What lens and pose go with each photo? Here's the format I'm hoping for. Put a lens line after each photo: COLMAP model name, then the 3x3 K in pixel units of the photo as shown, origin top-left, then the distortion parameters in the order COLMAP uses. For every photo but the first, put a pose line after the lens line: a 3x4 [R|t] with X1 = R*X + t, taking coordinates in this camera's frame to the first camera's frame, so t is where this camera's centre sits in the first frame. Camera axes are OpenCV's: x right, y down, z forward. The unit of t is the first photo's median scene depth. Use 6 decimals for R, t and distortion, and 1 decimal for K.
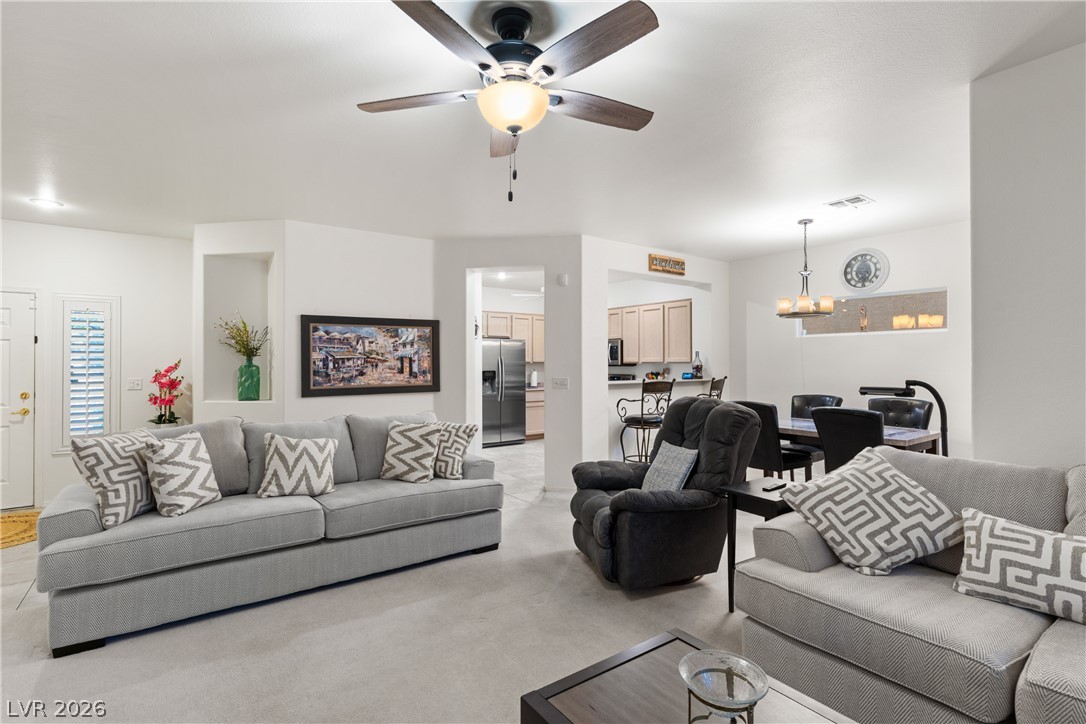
lens RADIAL K [[520.3, 0, 541.1], [0, 520.3, 360.4], [0, 0, 1]] dist [0.007546, 0.001535]
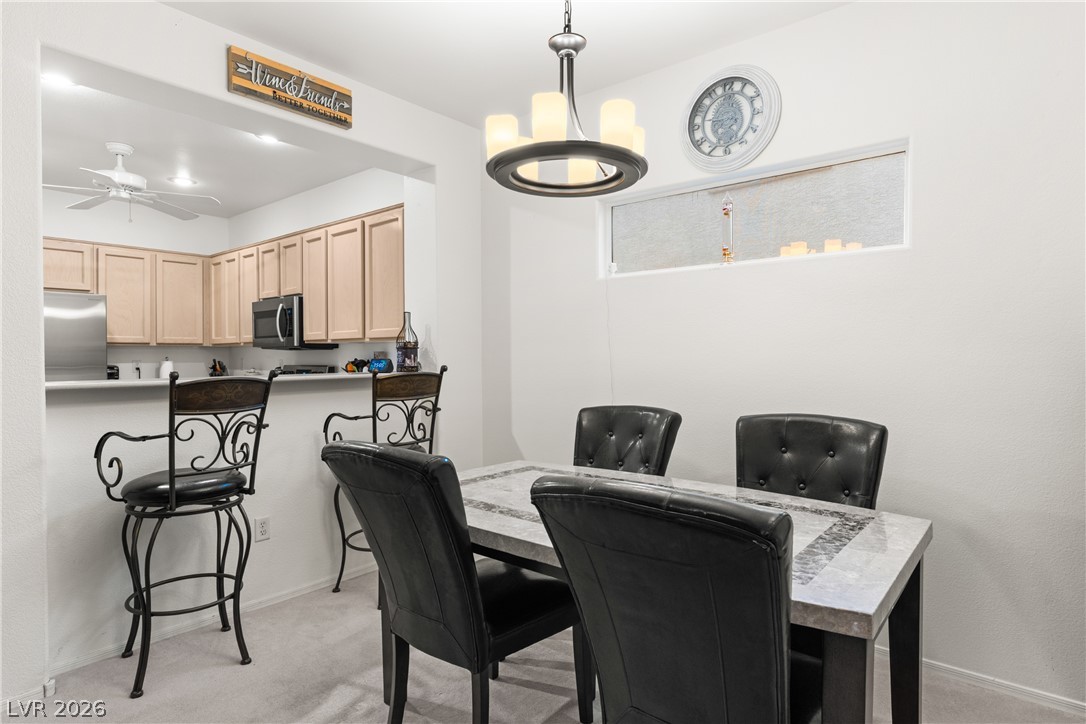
lens RADIAL K [[604.8, 0, 540.3], [0, 604.8, 355.0], [0, 0, 1]] dist [0.010728, 0.000975]
pose [[0.970302, -0.005084, 0.241842, 0.321422], [0.003843, 0.999977, 0.005605, 0.020108], [-0.241865, -0.004509, 0.970300, 0.511812]]
